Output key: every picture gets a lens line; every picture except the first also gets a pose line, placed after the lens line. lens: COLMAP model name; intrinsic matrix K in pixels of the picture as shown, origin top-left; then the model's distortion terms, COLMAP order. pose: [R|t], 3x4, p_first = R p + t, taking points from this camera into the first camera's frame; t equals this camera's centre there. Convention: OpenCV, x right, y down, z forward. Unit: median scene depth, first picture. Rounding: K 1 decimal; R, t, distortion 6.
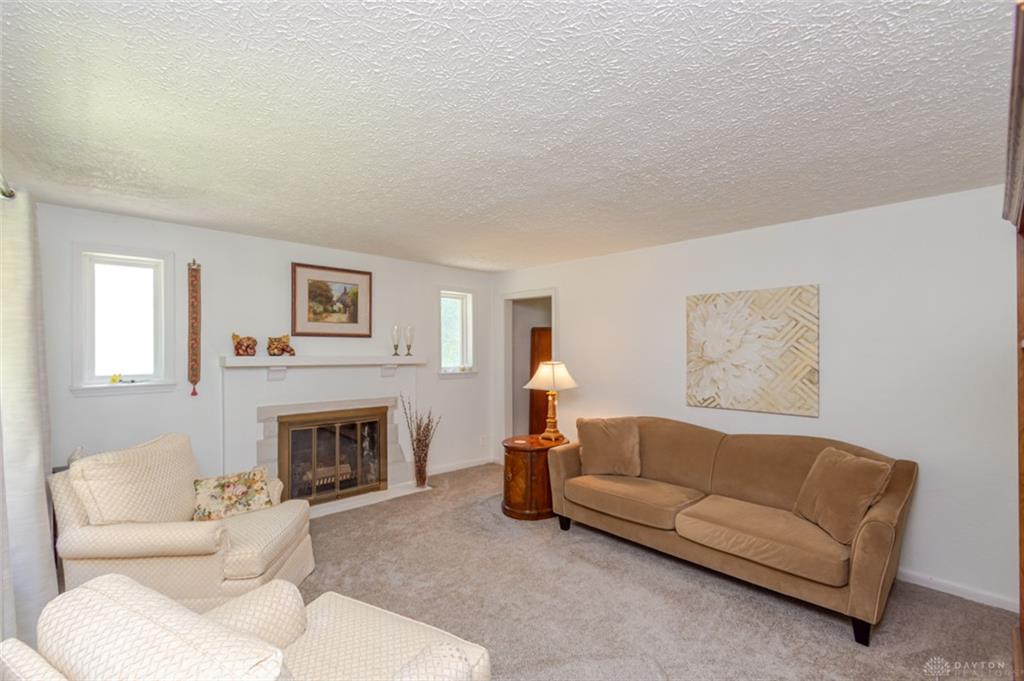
lens RADIAL K [[457.8, 0, 512.9], [0, 457.8, 345.9], [0, 0, 1]] dist [-0.004047, -0.000457]
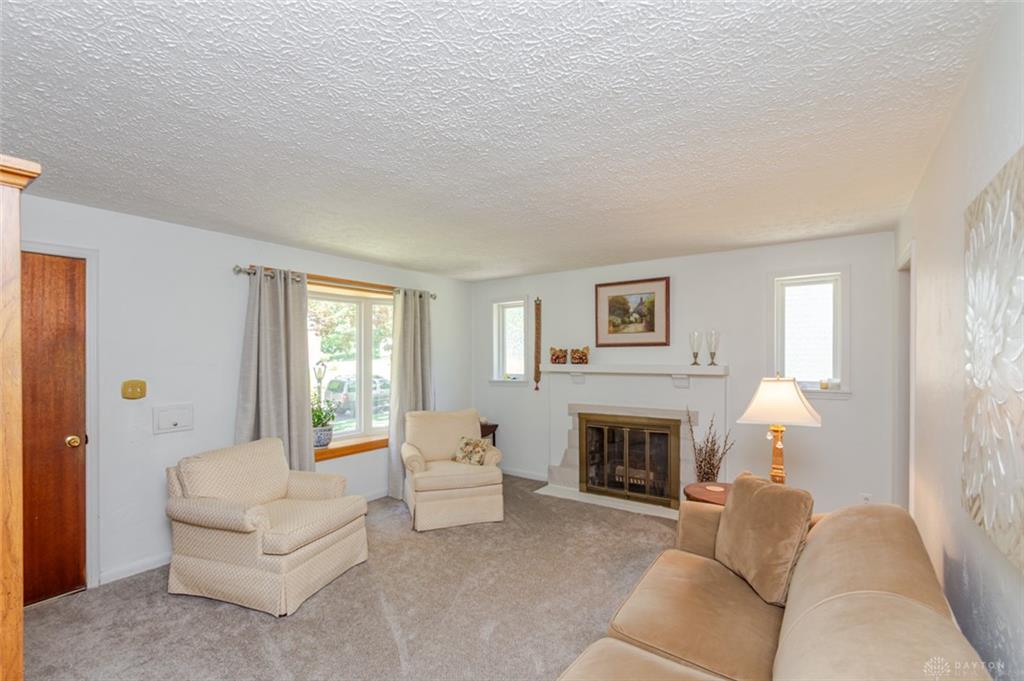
lens RADIAL K [[457.8, 0, 511.0], [0, 457.8, 368.7], [0, 0, 1]] dist [-0.004047, -0.000457]
pose [[0.193914, 0.014698, -0.980908, 0.599223], [0.008192, 0.999829, 0.016601, 0.012026], [0.980984, -0.011255, 0.193760, 0.528951]]
